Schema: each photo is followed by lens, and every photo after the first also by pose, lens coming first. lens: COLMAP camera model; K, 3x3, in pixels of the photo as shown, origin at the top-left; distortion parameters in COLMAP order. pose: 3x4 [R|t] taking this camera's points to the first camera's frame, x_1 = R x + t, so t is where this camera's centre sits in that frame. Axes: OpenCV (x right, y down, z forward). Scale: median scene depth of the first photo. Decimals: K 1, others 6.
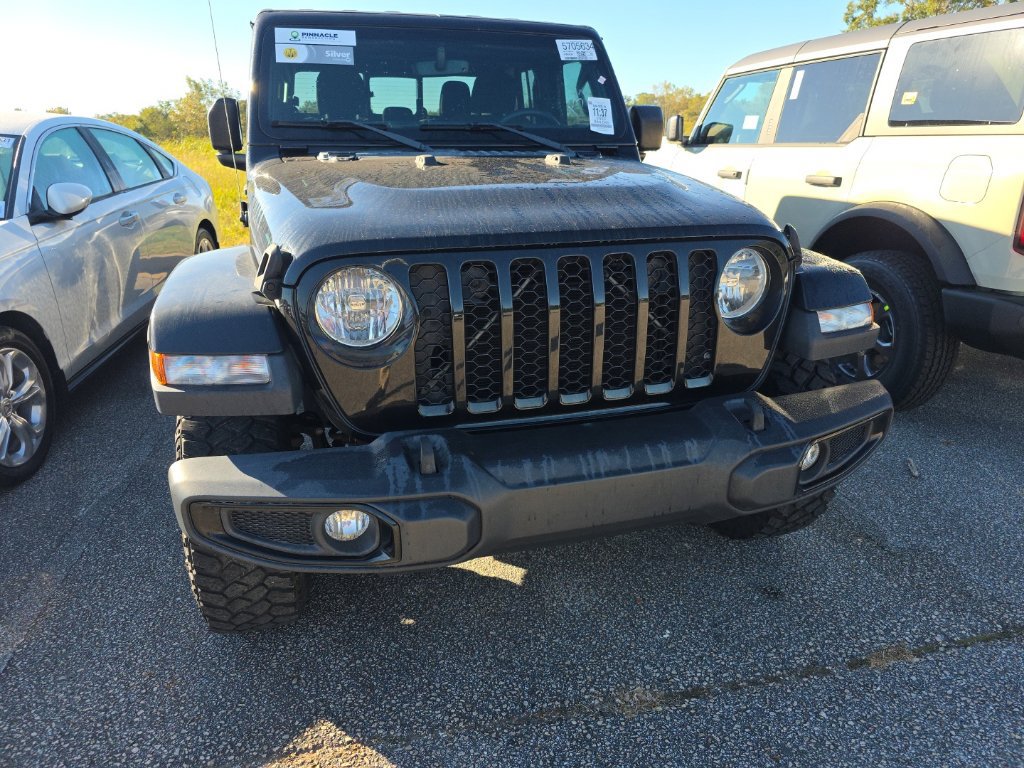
lens RADIAL K [[689.9, 0, 525.0], [0, 689.9, 378.1], [0, 0, 1]] dist [0.047972, -0.044639]
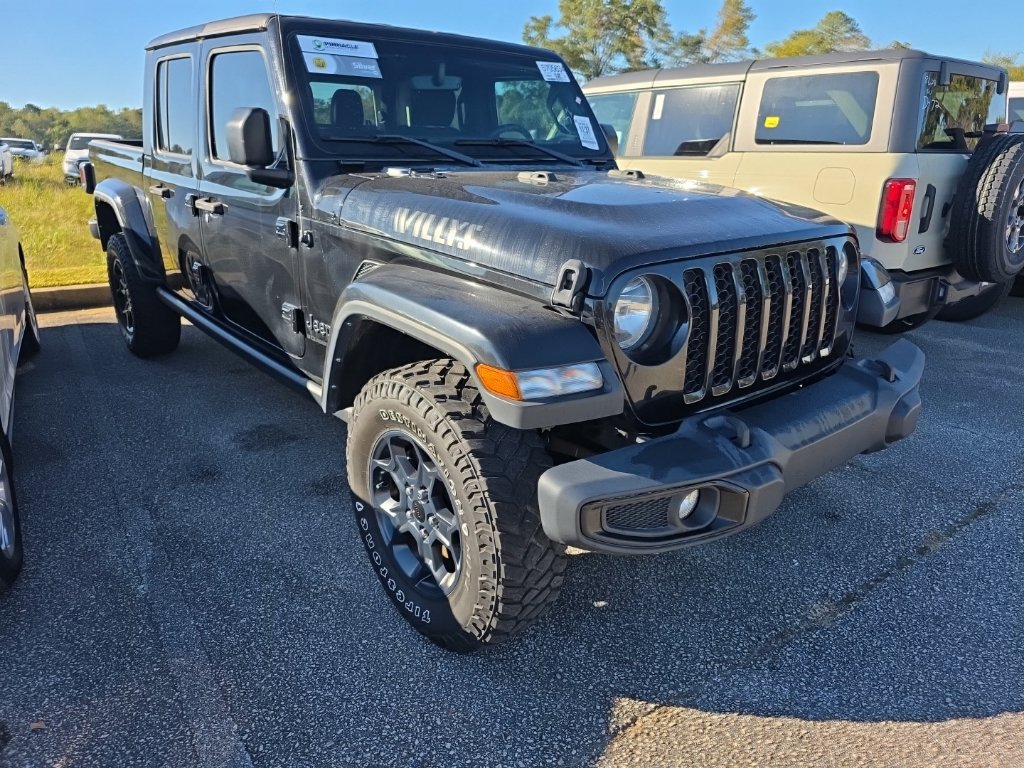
lens RADIAL K [[689.9, 0, 522.6], [0, 689.9, 374.5], [0, 0, 1]] dist [0.047972, -0.044639]
pose [[0.920220, -0.114650, 0.374232, -0.717001], [0.118851, 0.992841, 0.011919, -0.032875], [-0.372919, 0.033509, 0.927258, 0.040146]]
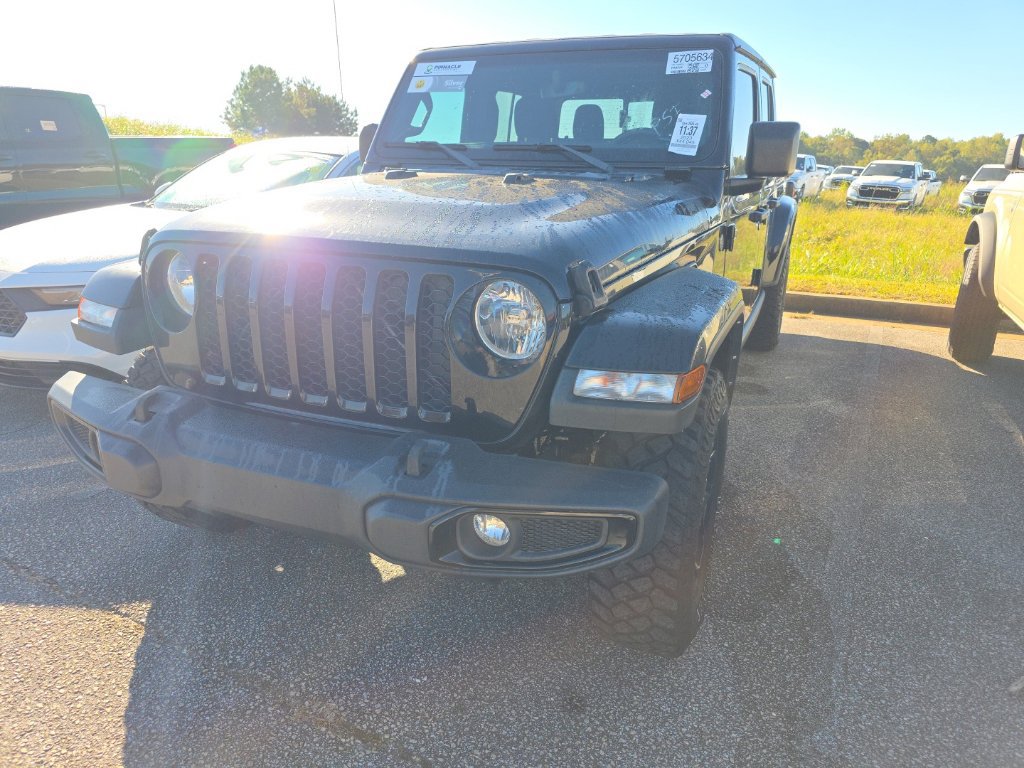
lens RADIAL K [[689.9, 0, 526.7], [0, 689.9, 385.2], [0, 0, 1]] dist [0.047972, -0.044639]
pose [[0.773128, 0.205043, -0.600192, 0.868743], [-0.221680, 0.973977, 0.047185, -0.102230], [0.594249, 0.096571, 0.798463, 0.326591]]
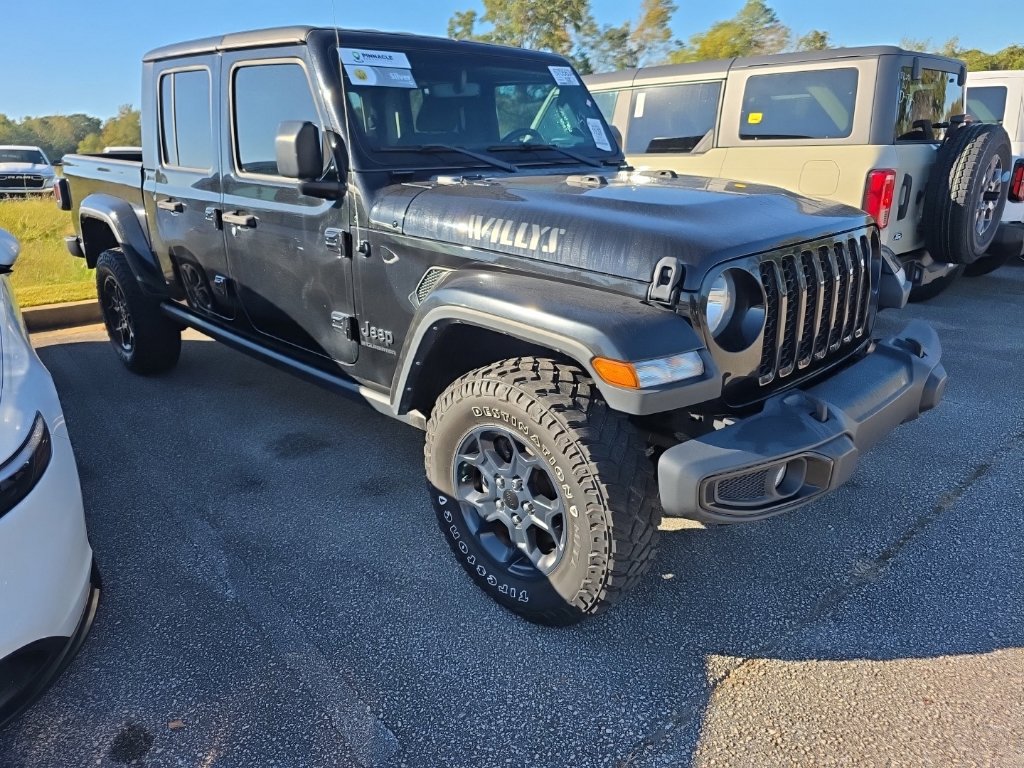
lens RADIAL K [[689.9, 0, 513.3], [0, 689.9, 396.2], [0, 0, 1]] dist [0.047972, -0.044639]
pose [[0.884345, -0.174742, 0.432897, -0.950002], [0.168954, 0.984243, 0.052149, -0.057586], [-0.435188, 0.027022, 0.899934, 0.062967]]
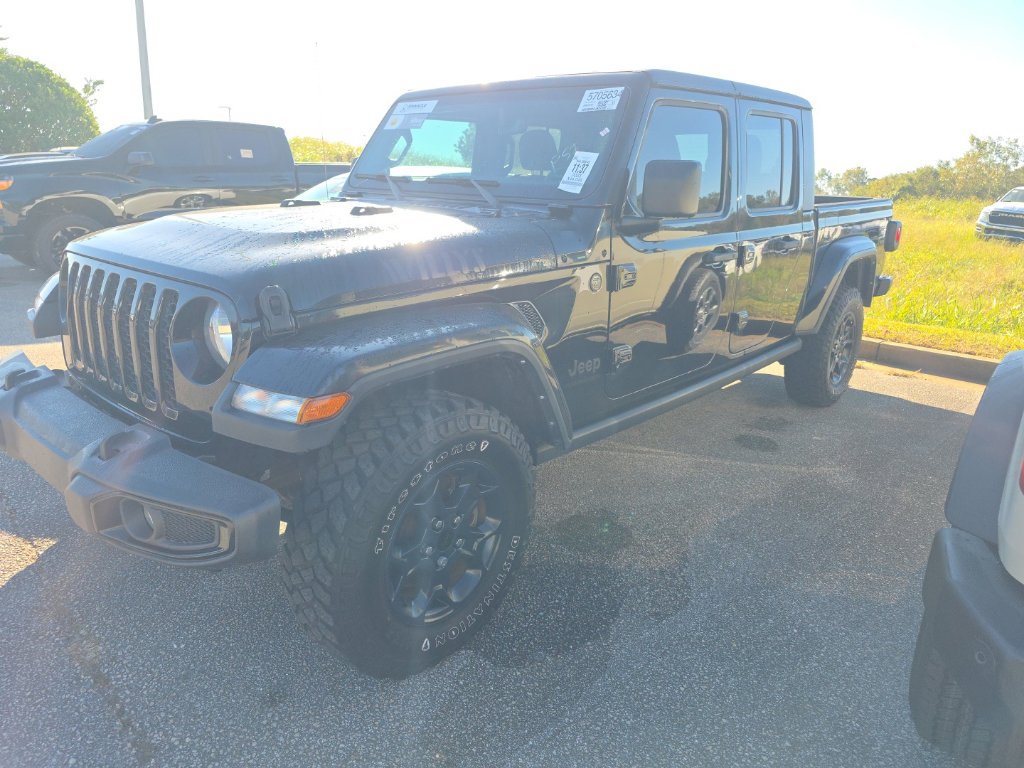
lens RADIAL K [[689.9, 0, 514.4], [0, 689.9, 384.2], [0, 0, 1]] dist [0.047972, -0.044639]
pose [[0.527212, 0.257202, -0.809873, 1.346407], [-0.312154, 0.945073, 0.096932, -0.295706], [0.790321, 0.201702, 0.578541, 0.776017]]
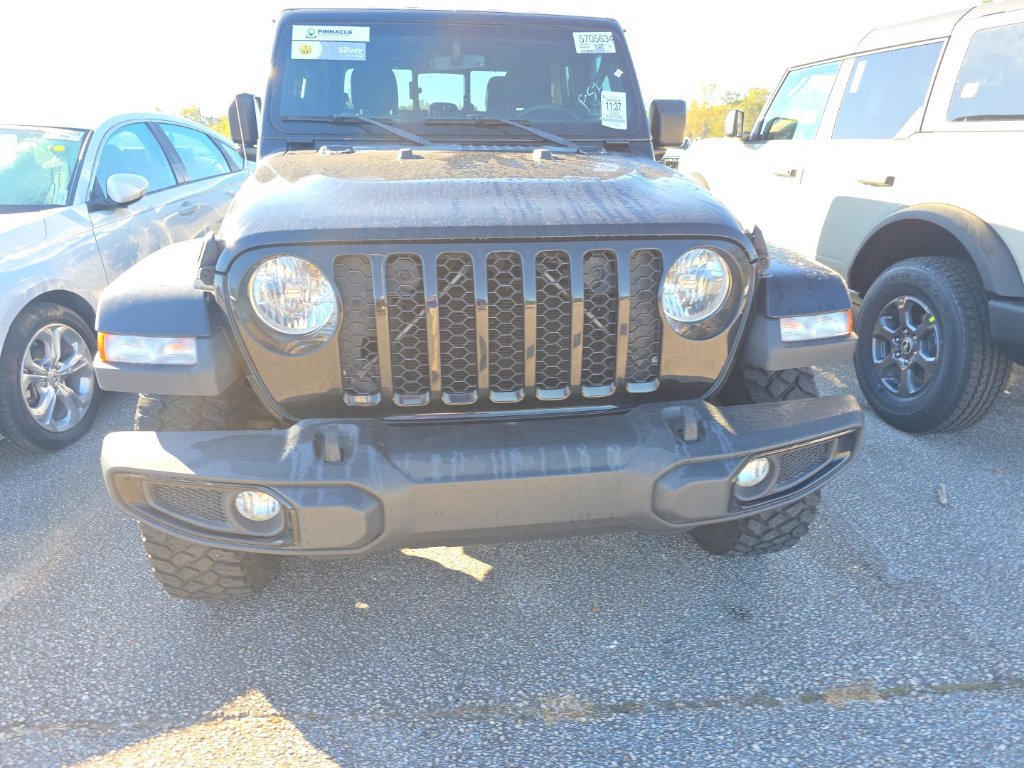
lens RADIAL K [[689.9, 0, 517.1], [0, 689.9, 379.9], [0, 0, 1]] dist [0.047972, -0.044639]
pose [[0.988243, 0.052699, -0.143523, 0.207848], [-0.051706, 0.998606, 0.010641, -0.004953], [0.143883, -0.003095, 0.989590, 0.023396]]
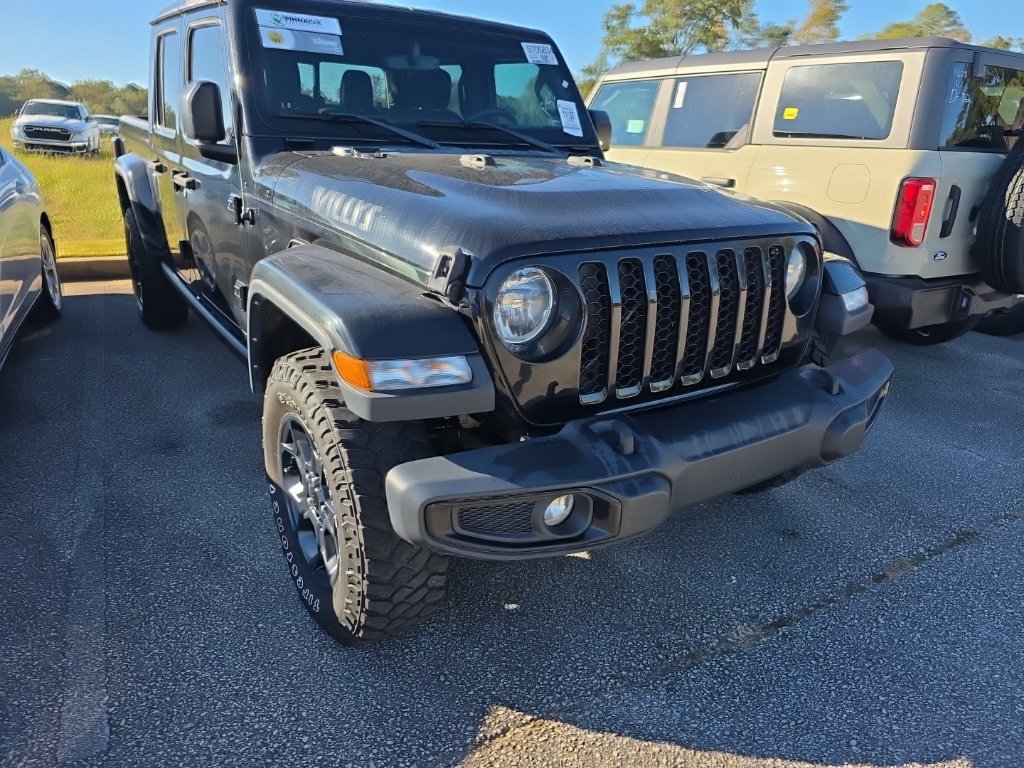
lens RADIAL K [[689.9, 0, 526.0], [0, 689.9, 378.9], [0, 0, 1]] dist [0.047972, -0.044639]
pose [[0.953598, -0.068392, 0.293214, -0.480062], [0.064570, 0.997655, 0.022707, -0.012702], [-0.294079, -0.002721, 0.955777, 0.003413]]
